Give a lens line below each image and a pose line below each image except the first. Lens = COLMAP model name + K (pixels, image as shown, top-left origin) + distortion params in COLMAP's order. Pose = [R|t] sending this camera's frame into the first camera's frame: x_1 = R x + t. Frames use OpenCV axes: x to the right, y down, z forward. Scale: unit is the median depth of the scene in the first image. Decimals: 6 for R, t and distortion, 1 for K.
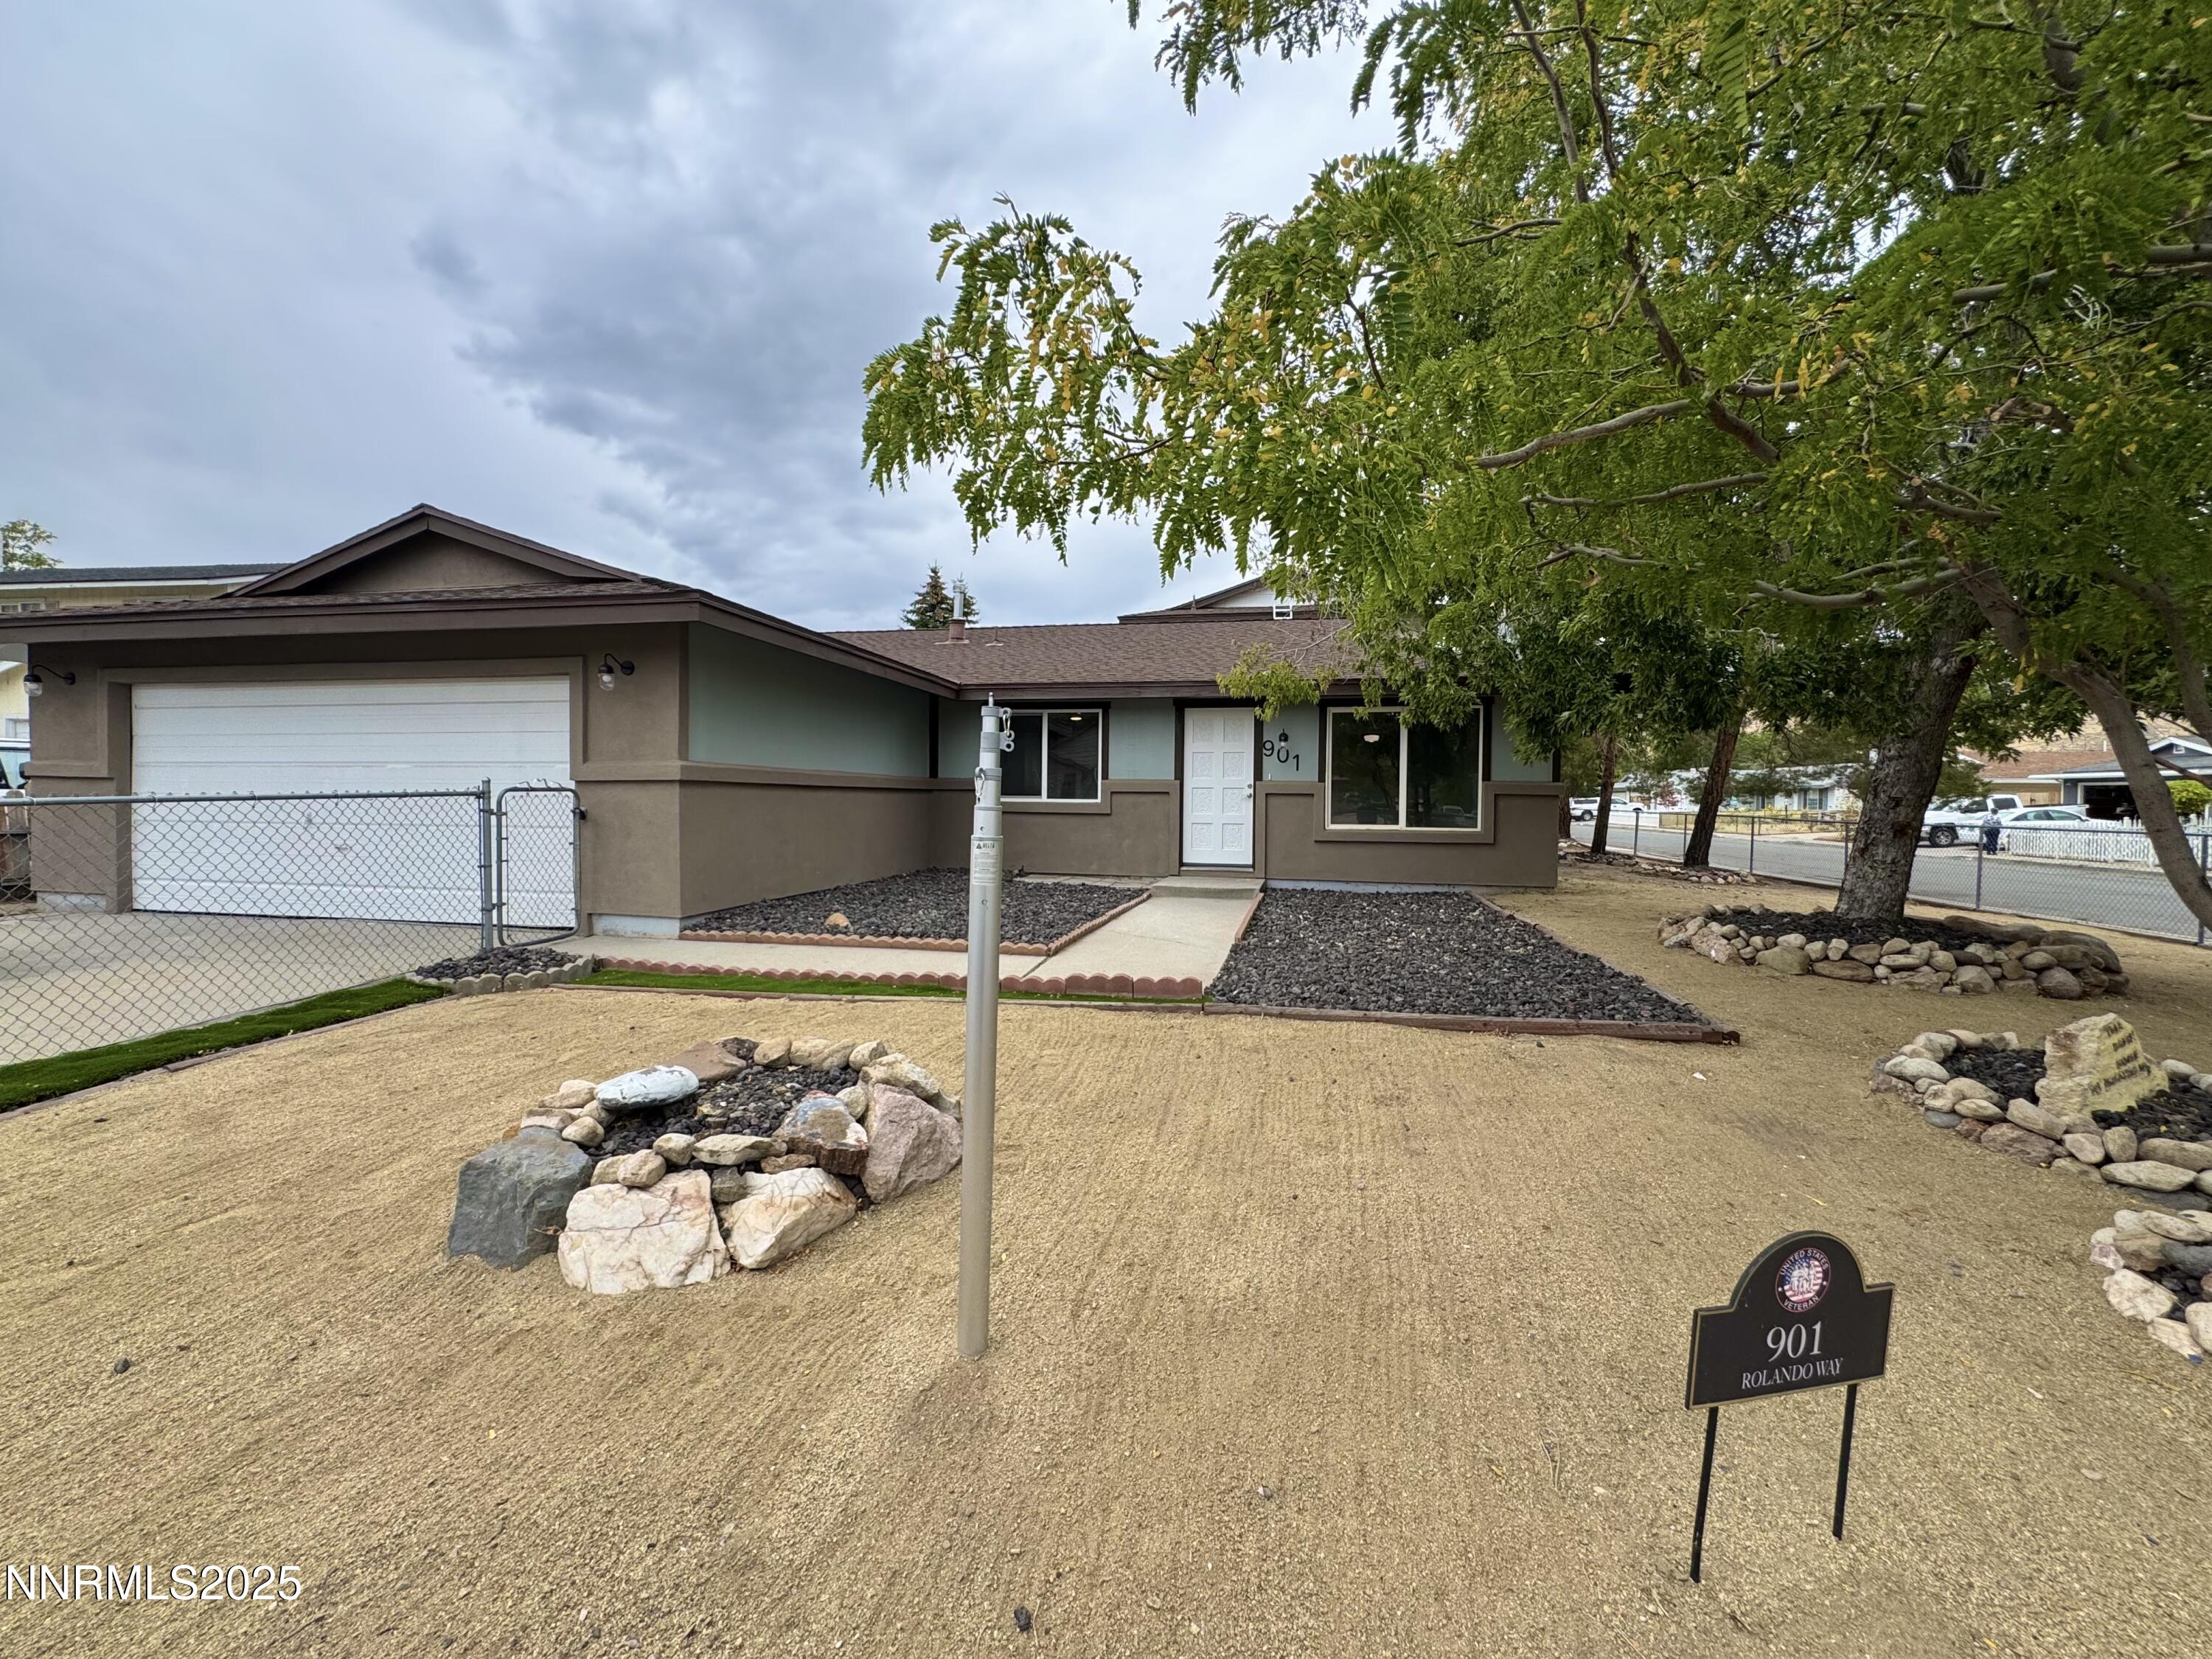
lens RADIAL K [[935.6, 0, 1106.0], [0, 935.6, 829.5], [0, 0, 1]] dist [-0.000567, -0.000093]
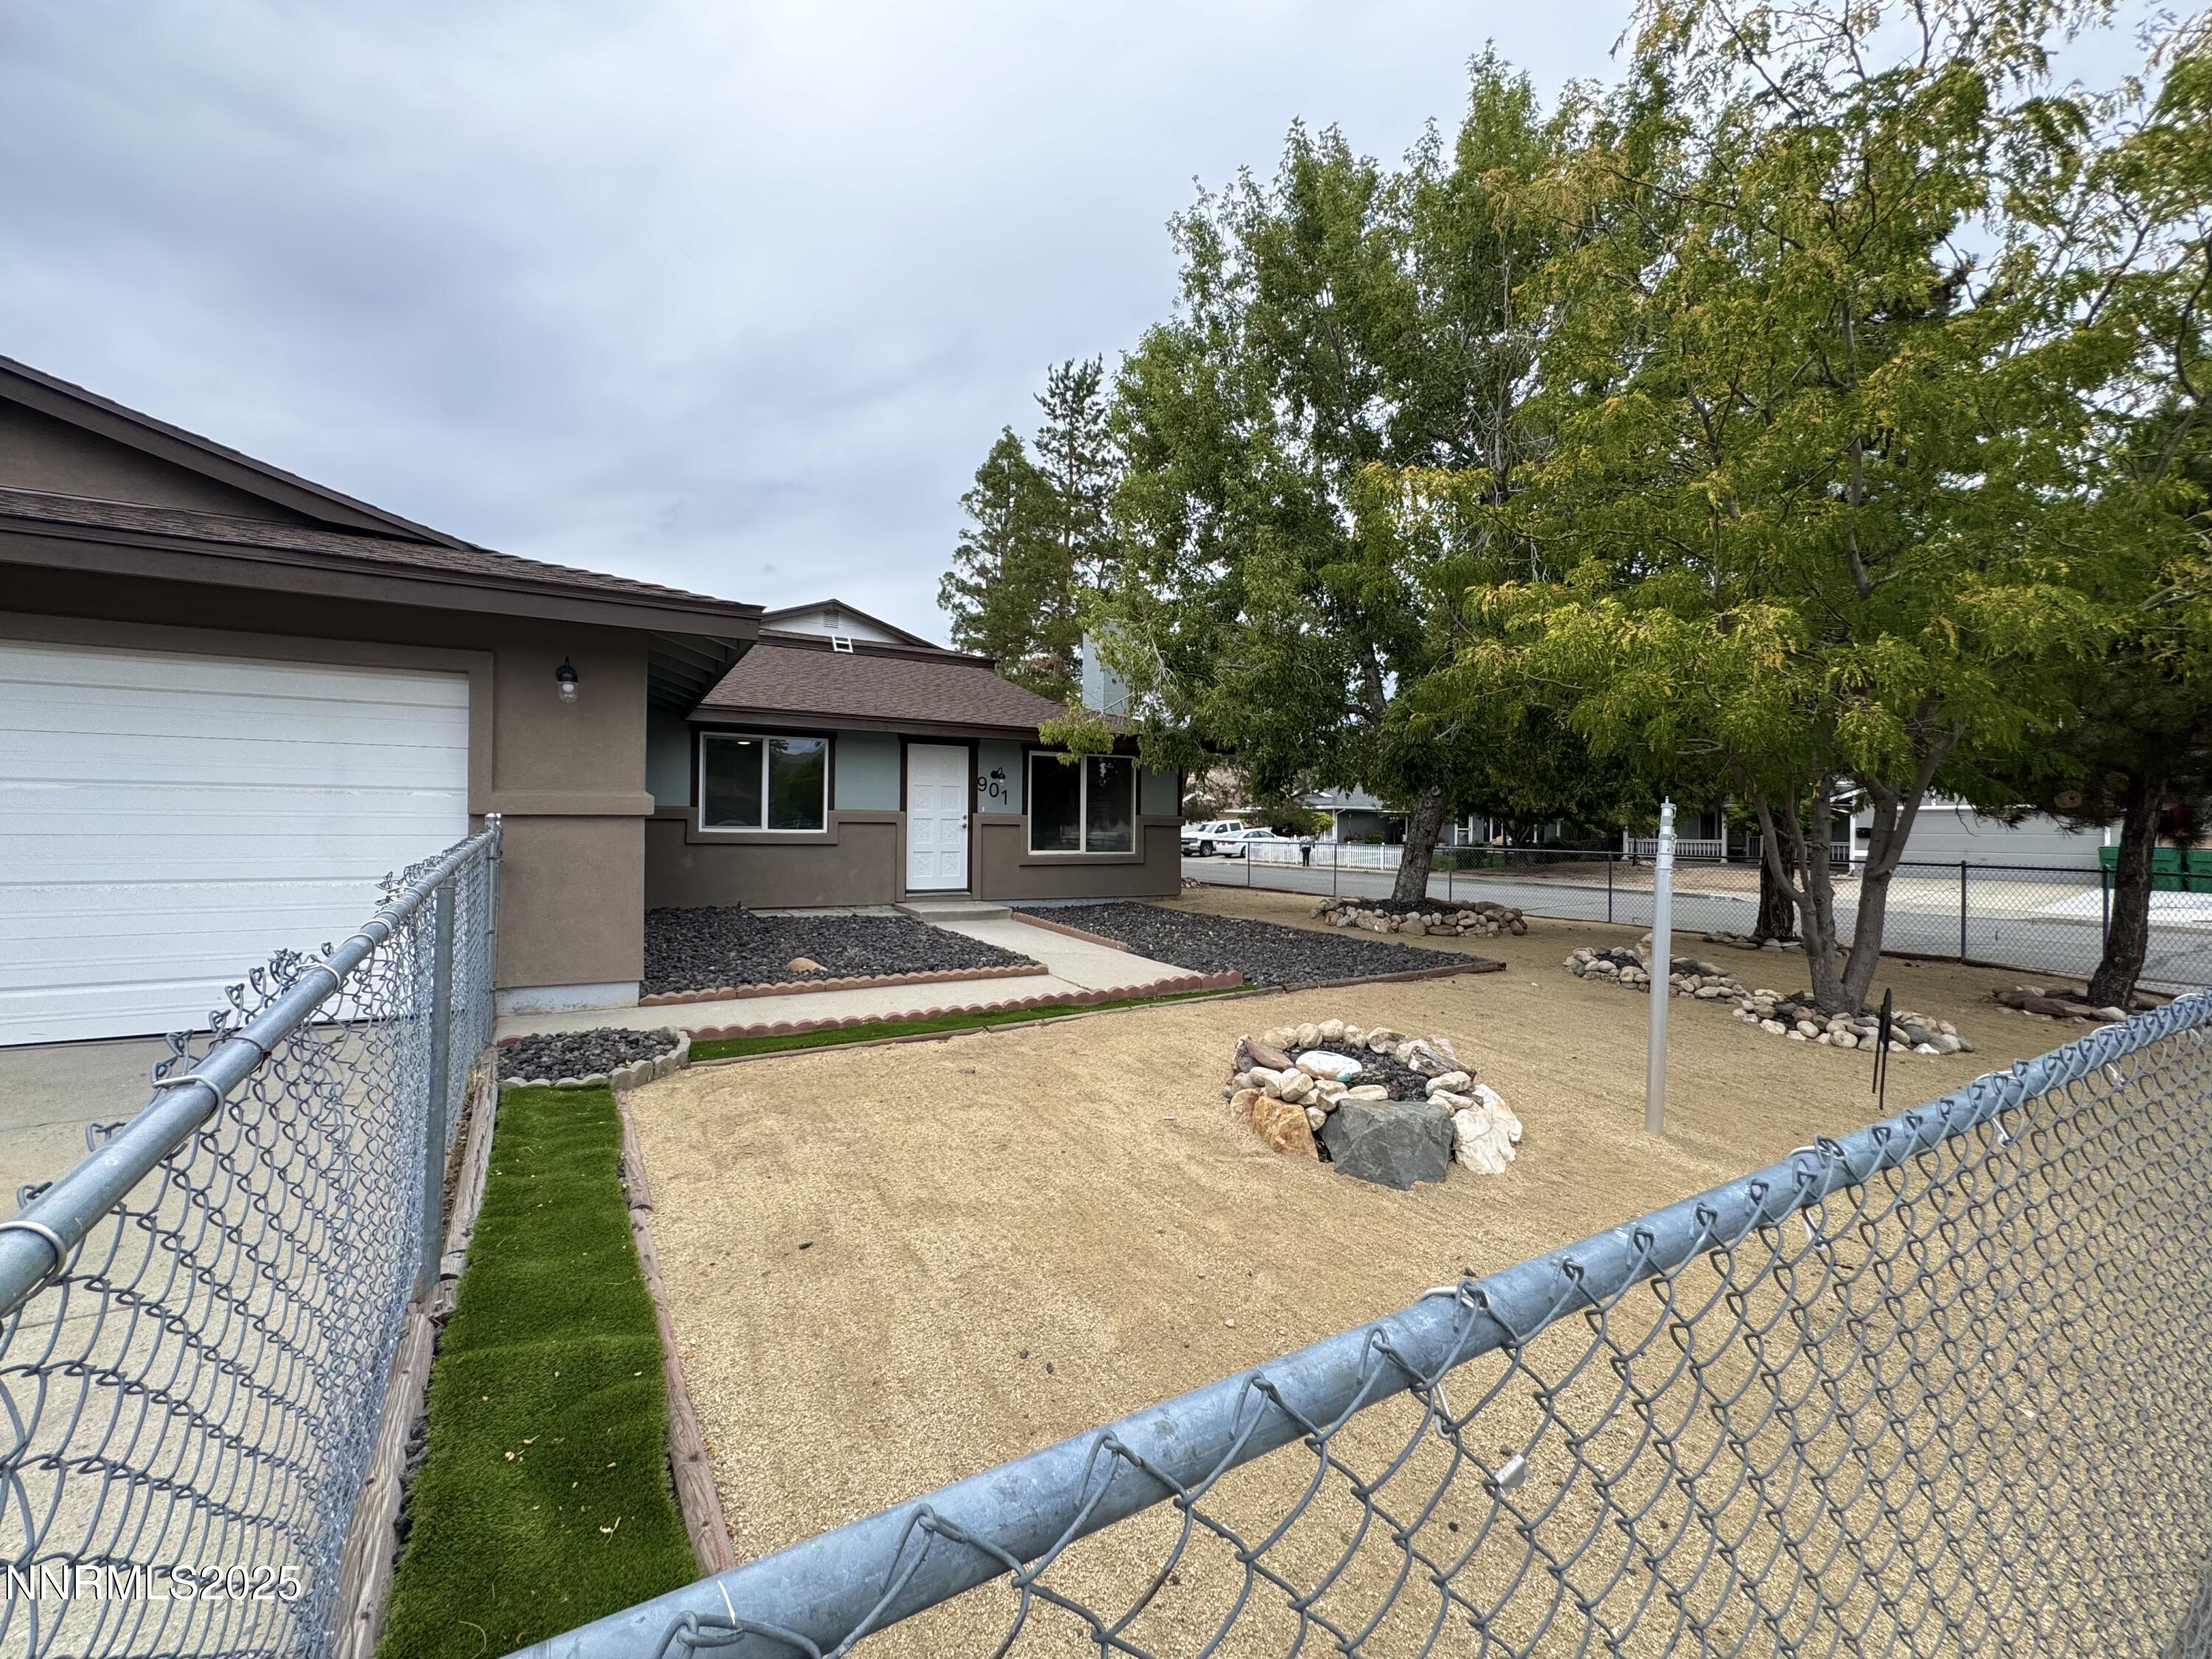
lens RADIAL K [[935.6, 0, 1106.0], [0, 935.6, 829.5], [0, 0, 1]] dist [-0.000567, -0.000093]
pose [[0.738370, -0.003757, 0.674385, -0.479730], [0.017184, 0.999765, -0.013245, -0.014837], [-0.674177, 0.021368, 0.738261, 0.069109]]
